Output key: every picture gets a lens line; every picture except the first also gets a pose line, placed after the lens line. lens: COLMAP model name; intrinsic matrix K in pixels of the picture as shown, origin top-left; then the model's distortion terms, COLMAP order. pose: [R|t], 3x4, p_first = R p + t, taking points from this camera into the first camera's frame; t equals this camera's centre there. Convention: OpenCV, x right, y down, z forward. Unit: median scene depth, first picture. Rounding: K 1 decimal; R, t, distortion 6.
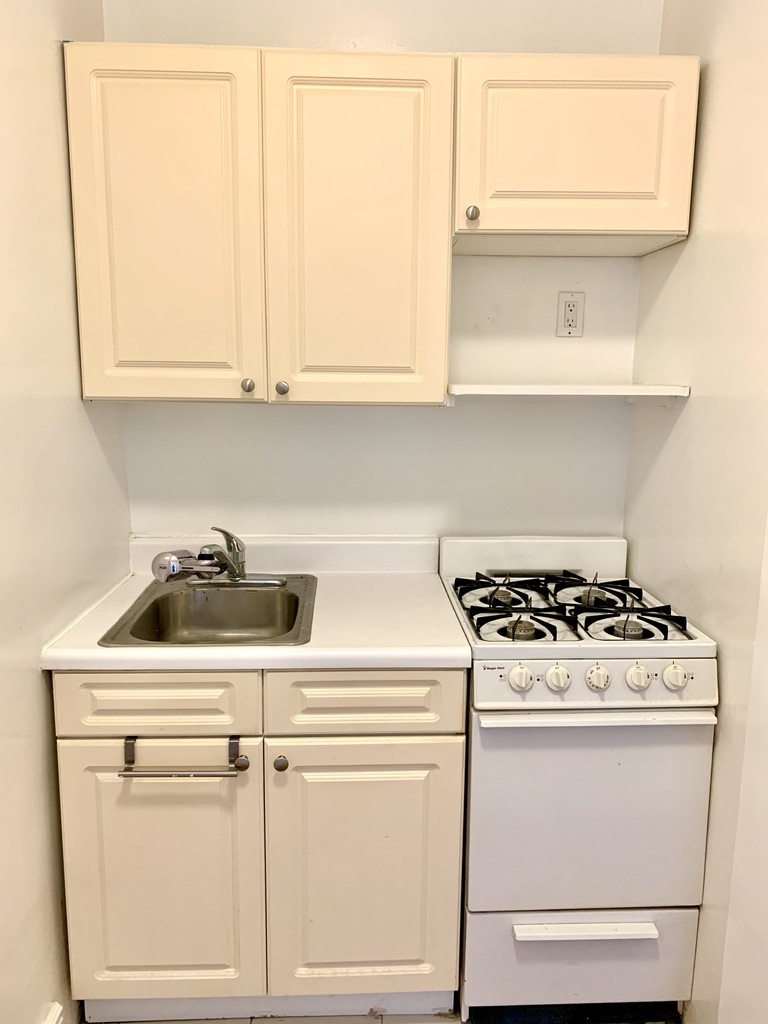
lens RADIAL K [[810.1, 0, 384.0], [0, 810.1, 512.0], [0, 0, 1]] dist [0.042892, -0.059344]
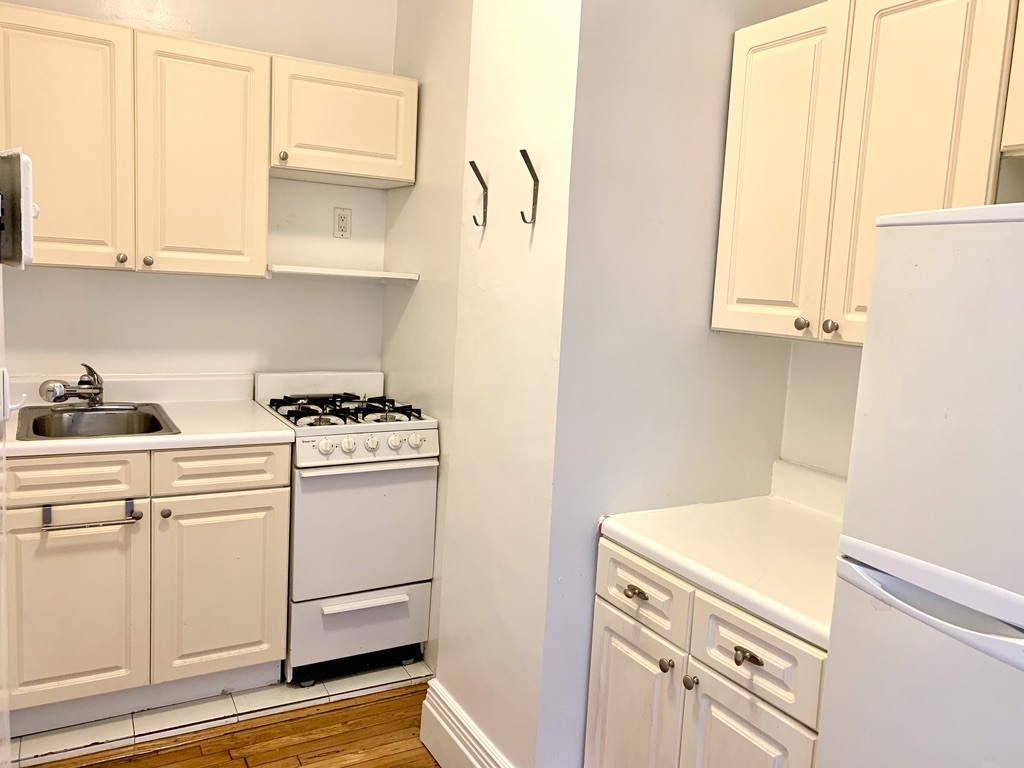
lens RADIAL K [[810.1, 0, 506.7], [0, 810.1, 385.5], [0, 0, 1]] dist [0.042892, -0.059344]
pose [[0.894646, -0.018729, 0.446383, -0.217543], [0.029915, 0.999390, -0.018023, 0.115686], [-0.445773, 0.029478, 0.894661, -0.582243]]
